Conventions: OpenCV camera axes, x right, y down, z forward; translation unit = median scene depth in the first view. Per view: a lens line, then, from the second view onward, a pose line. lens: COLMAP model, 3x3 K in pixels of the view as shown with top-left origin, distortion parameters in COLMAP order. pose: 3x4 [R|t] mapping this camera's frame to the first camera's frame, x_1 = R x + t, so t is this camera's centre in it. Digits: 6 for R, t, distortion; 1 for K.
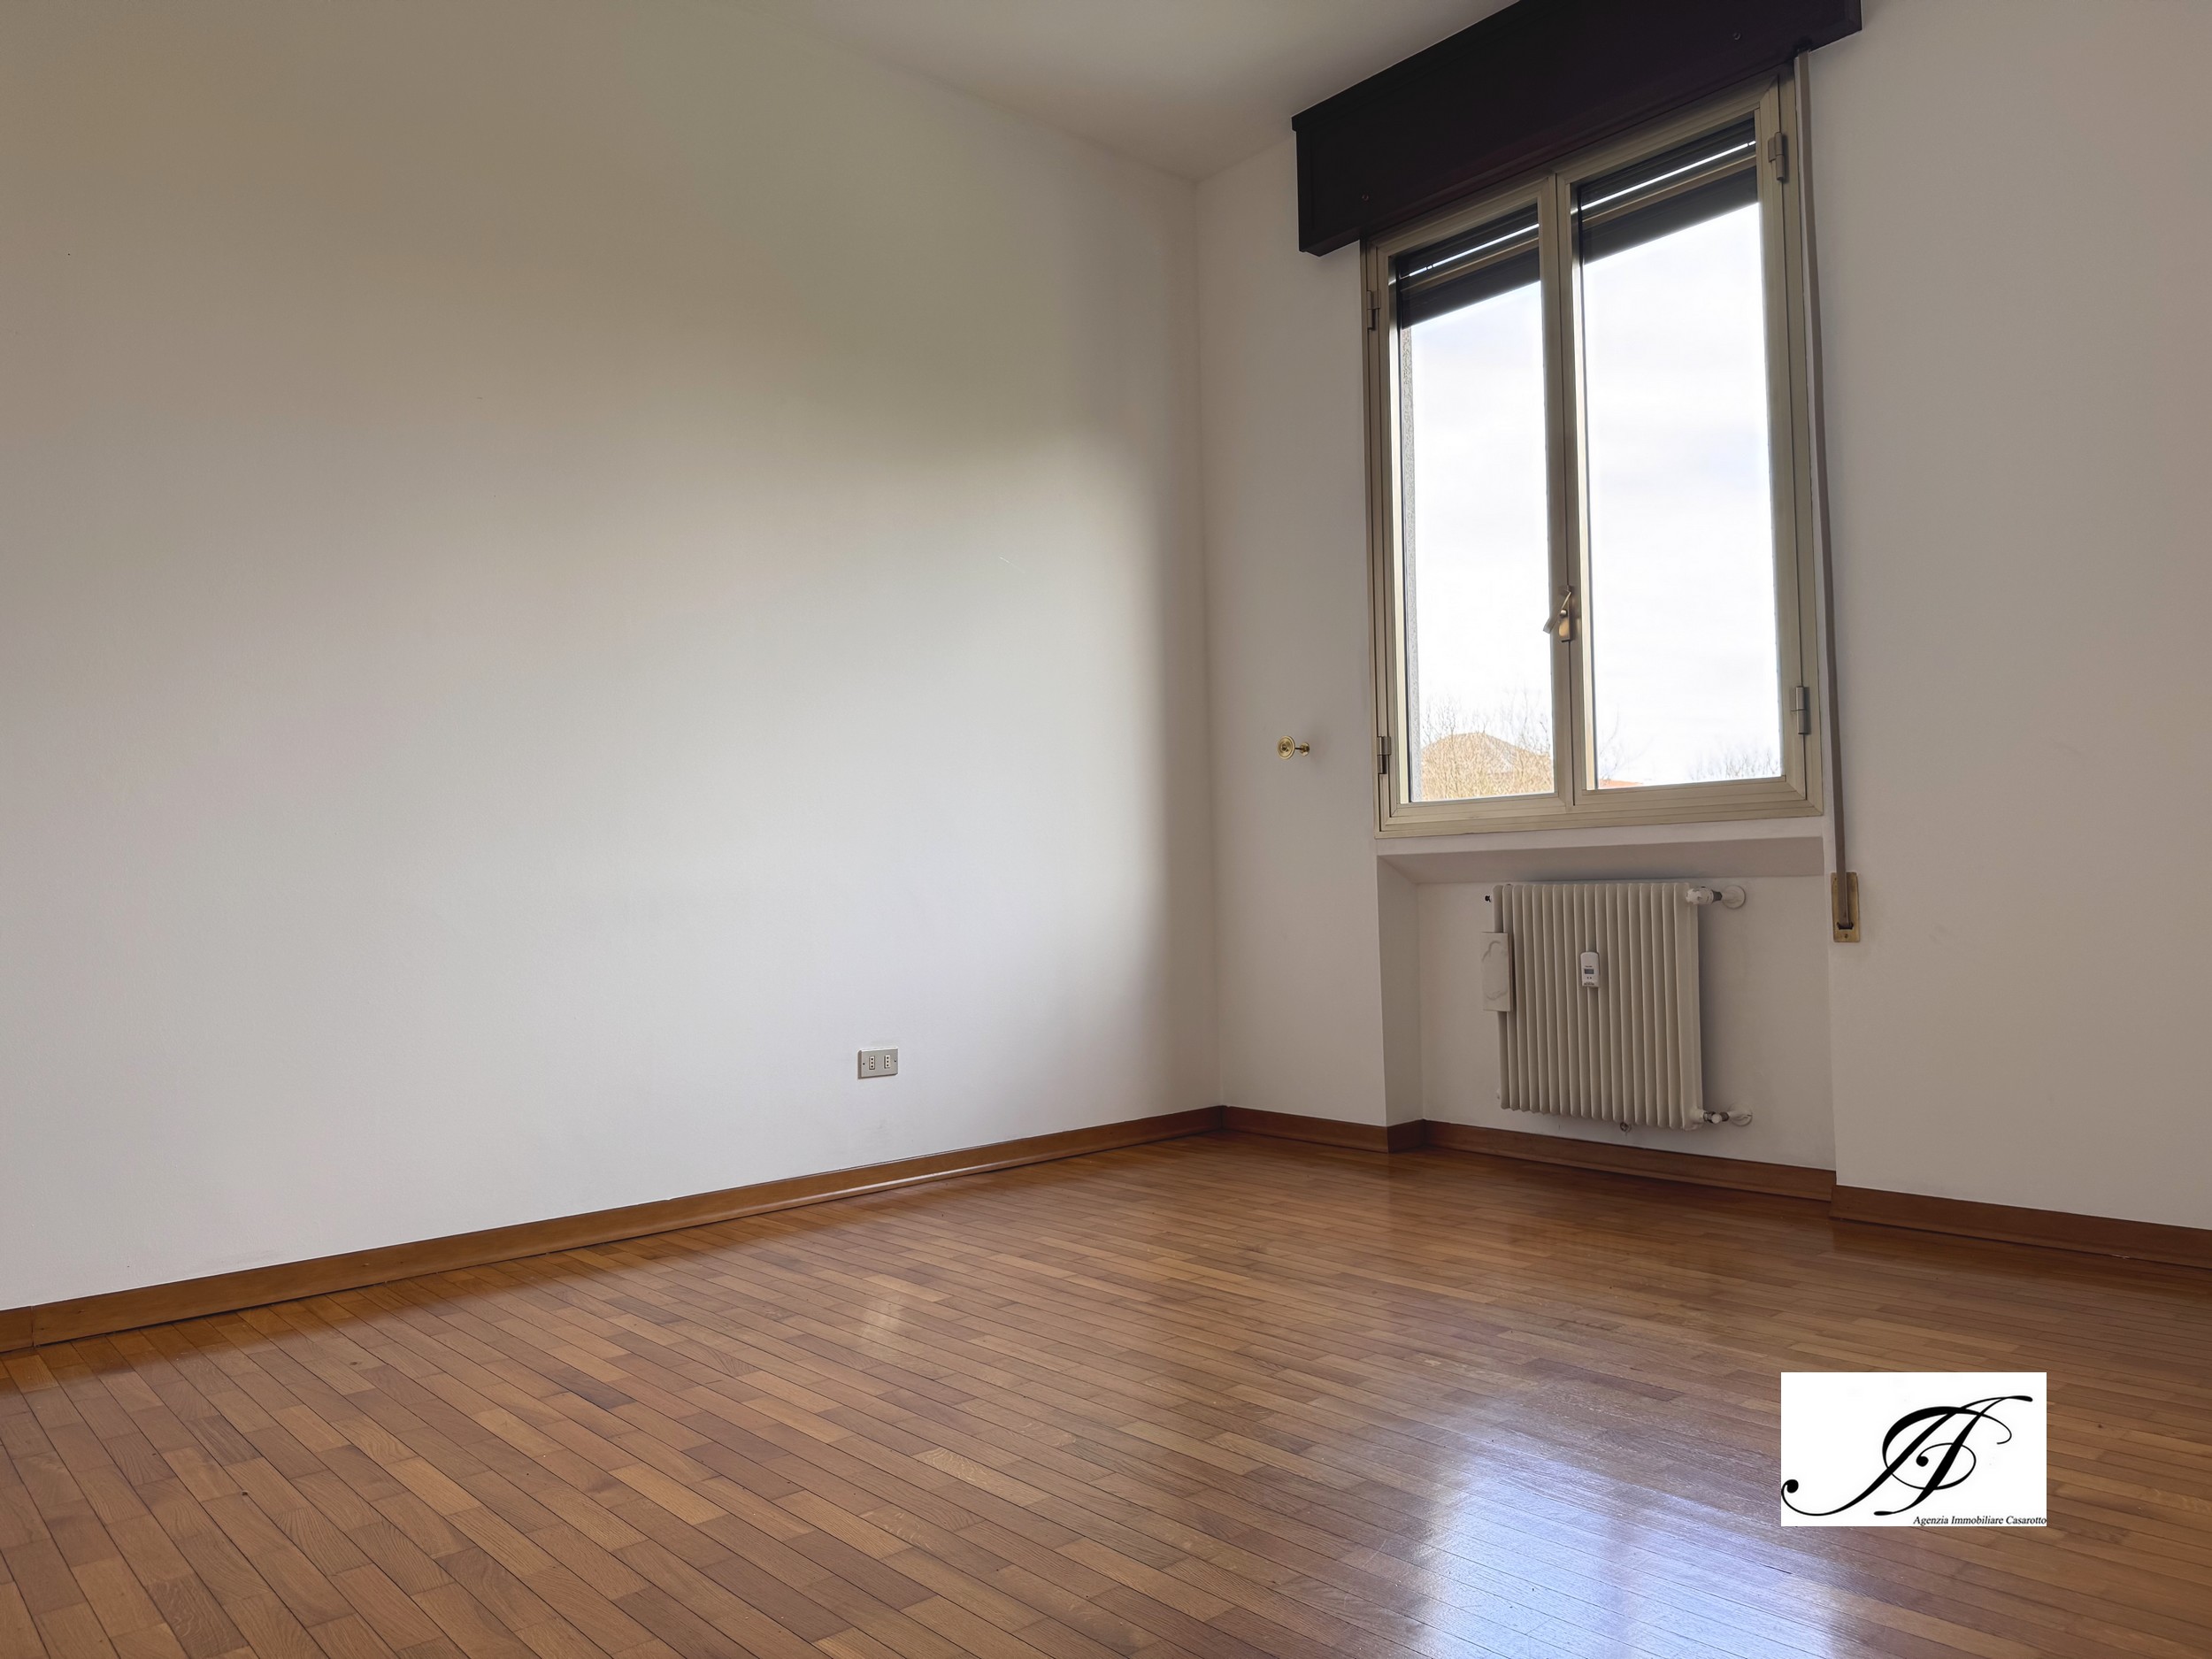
lens RADIAL K [[1541.3, 0, 1112.4], [0, 1541.3, 843.1], [0, 0, 1]] dist [0.022979, -0.005472]
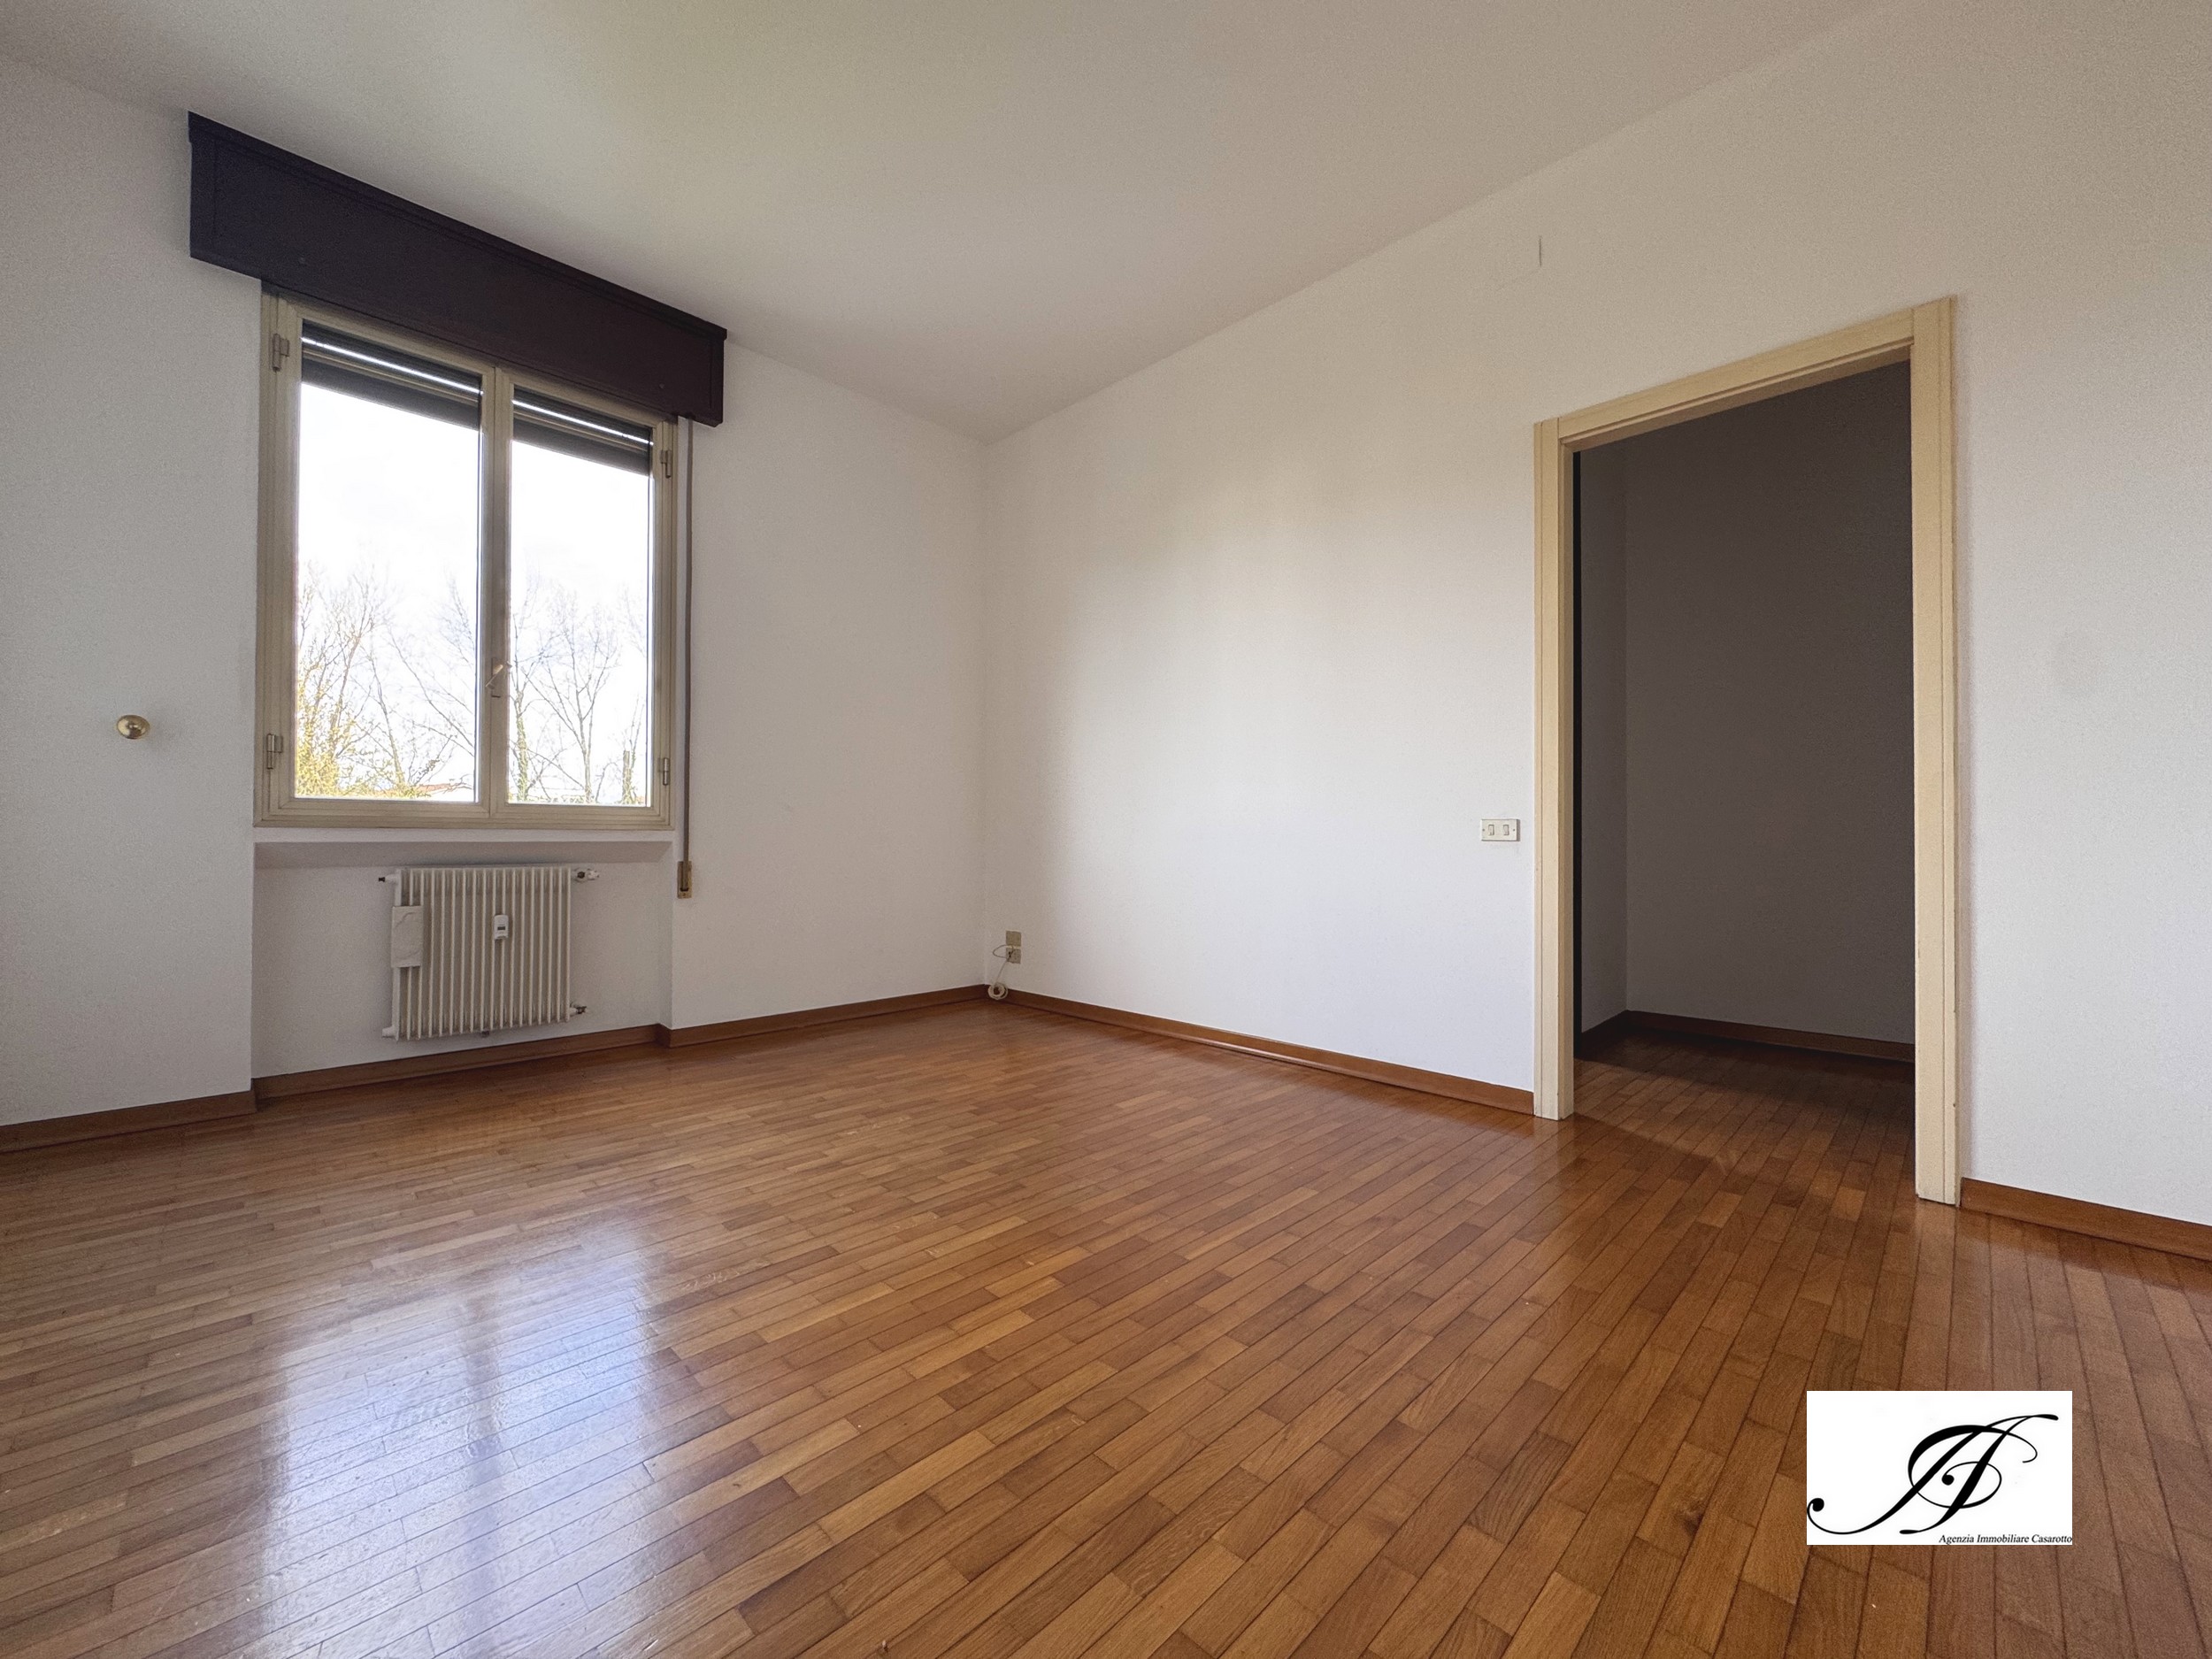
lens RADIAL K [[883.5, 0, 1107.5], [0, 883.5, 827.3], [0, 0, 1]] dist [-0.001085, -0.000011]
pose [[-0.060108, 0.033321, 0.997636, -0.551053], [-0.031030, 0.998897, -0.035233, 0.000098], [-0.997709, -0.033074, -0.059008, 0.487188]]
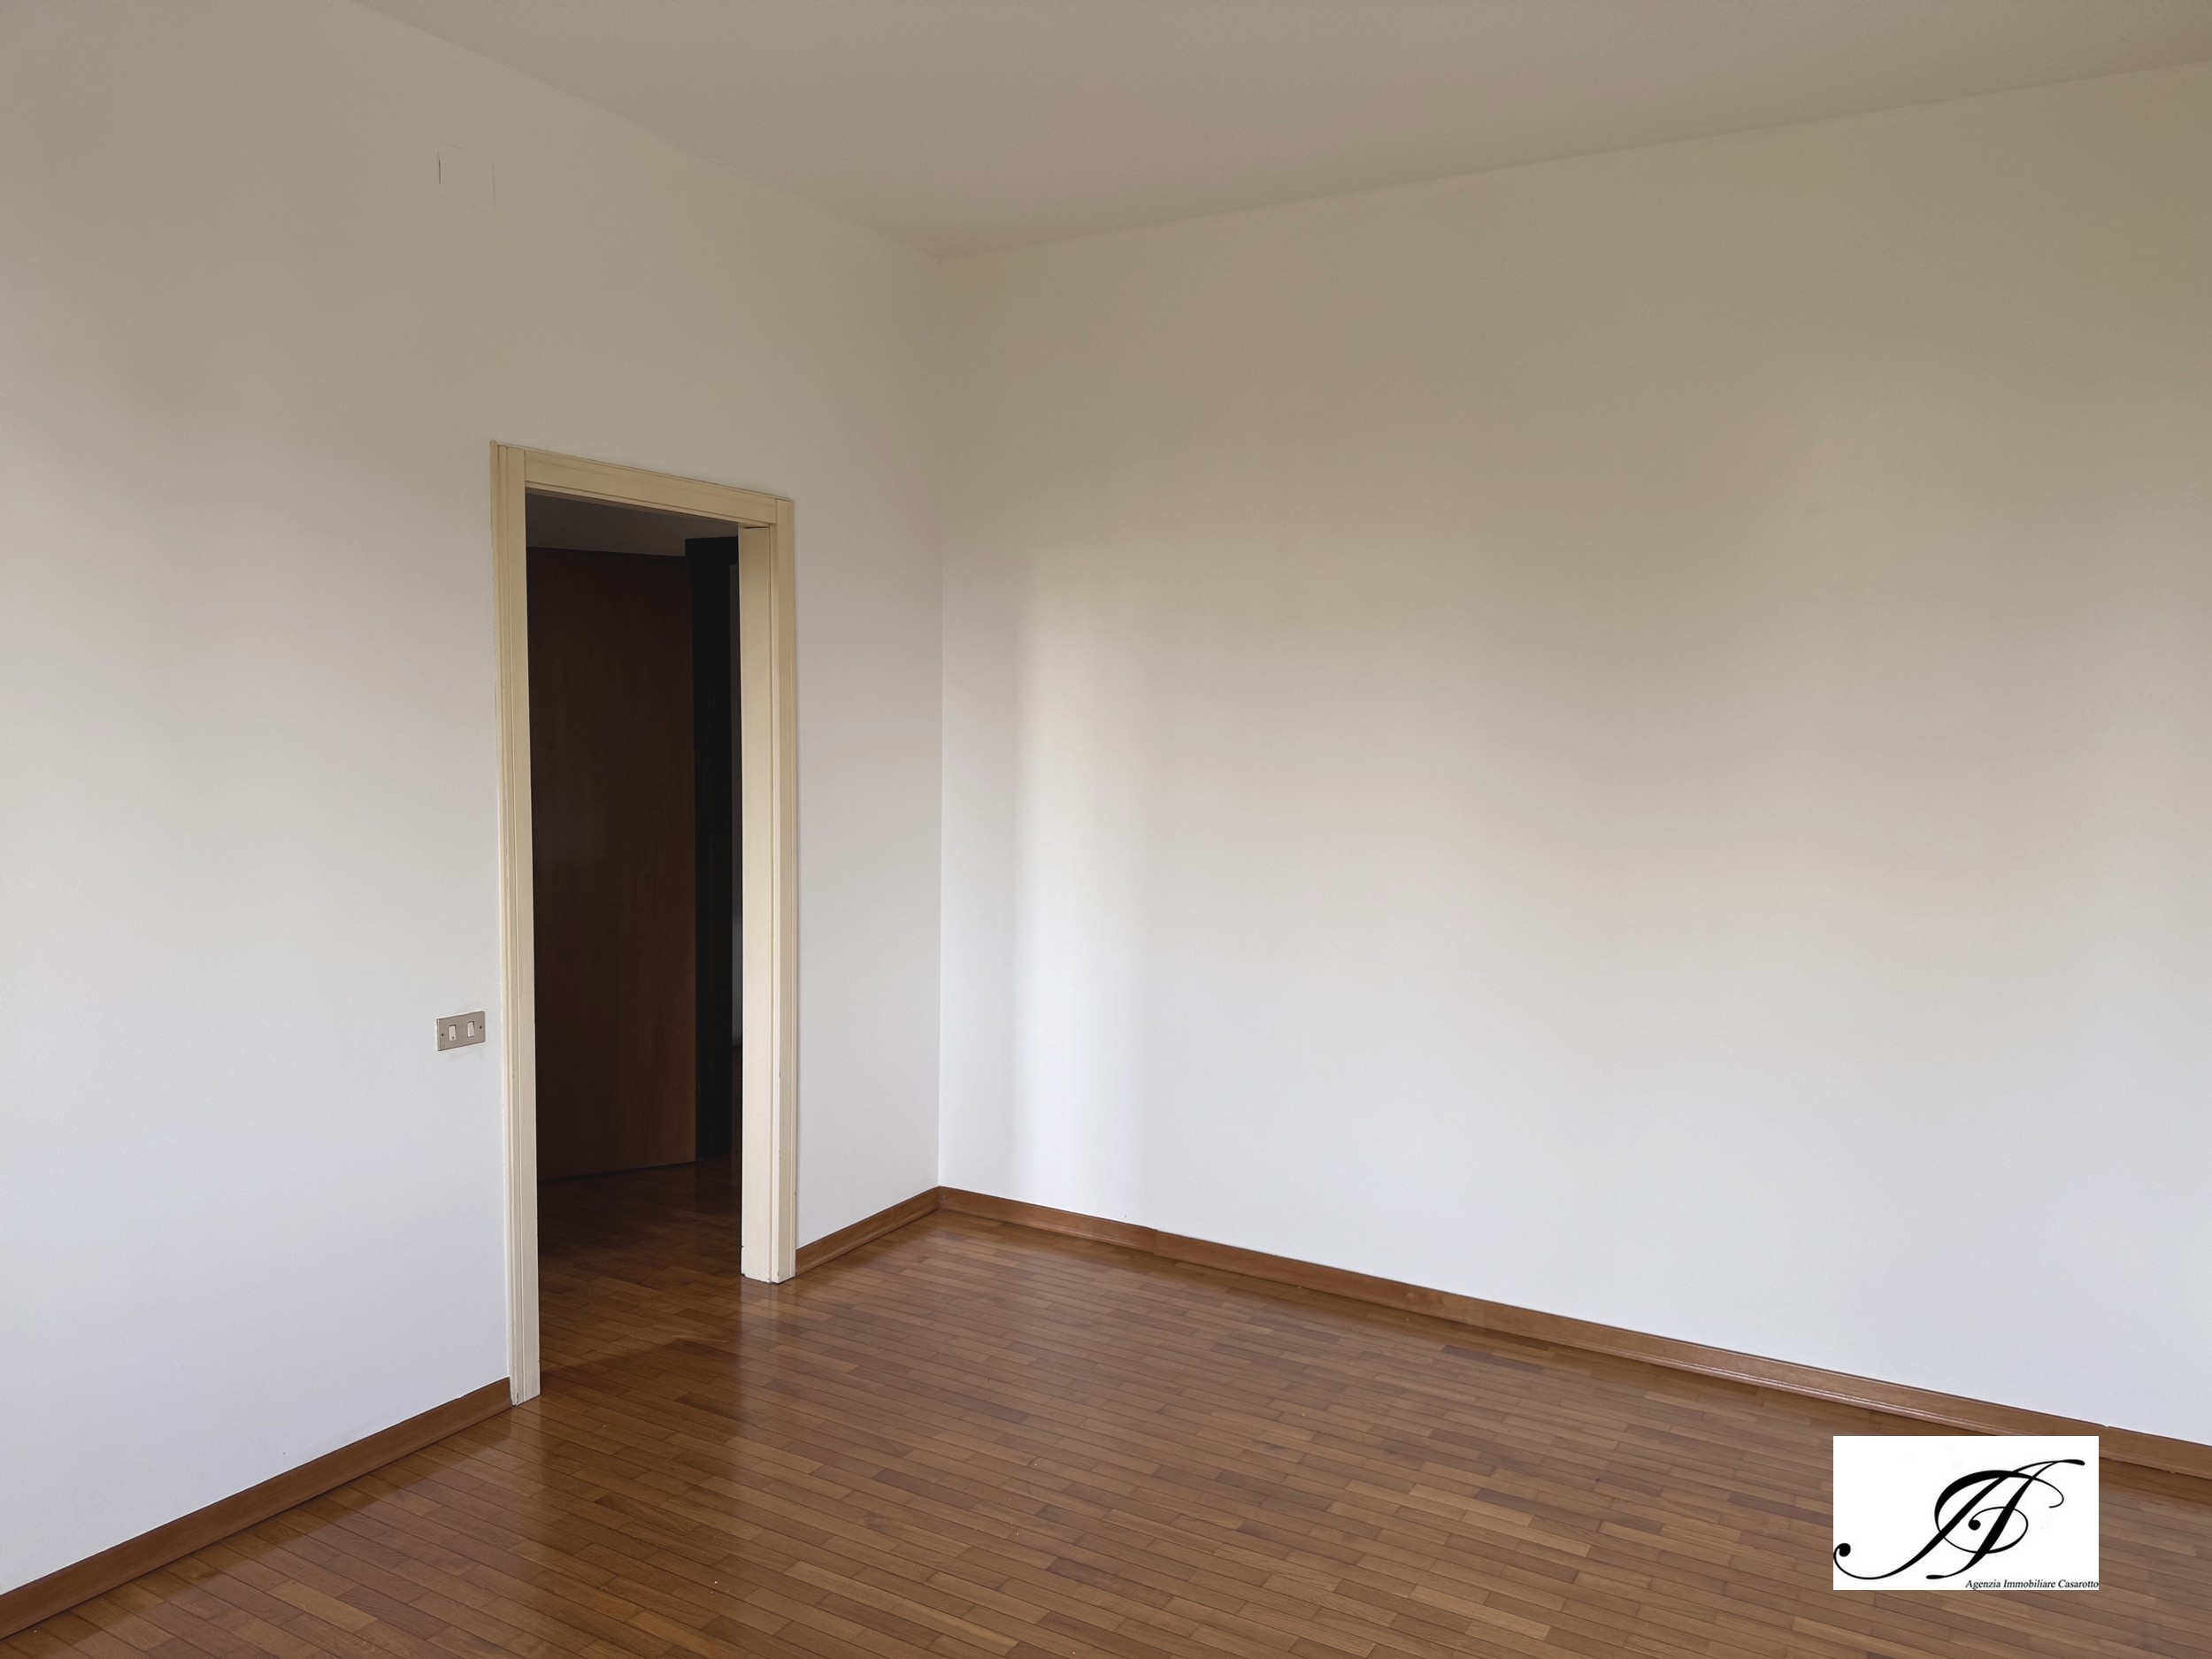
lens RADIAL K [[1541.3, 0, 1112.4], [0, 1541.3, 843.1], [0, 0, 1]] dist [0.022979, -0.005472]
pose [[-0.947481, 0.035847, -0.317796, 0.087052], [0.016445, 0.997845, 0.063526, -0.187469], [0.319388, 0.054963, -0.946029, 1.055351]]
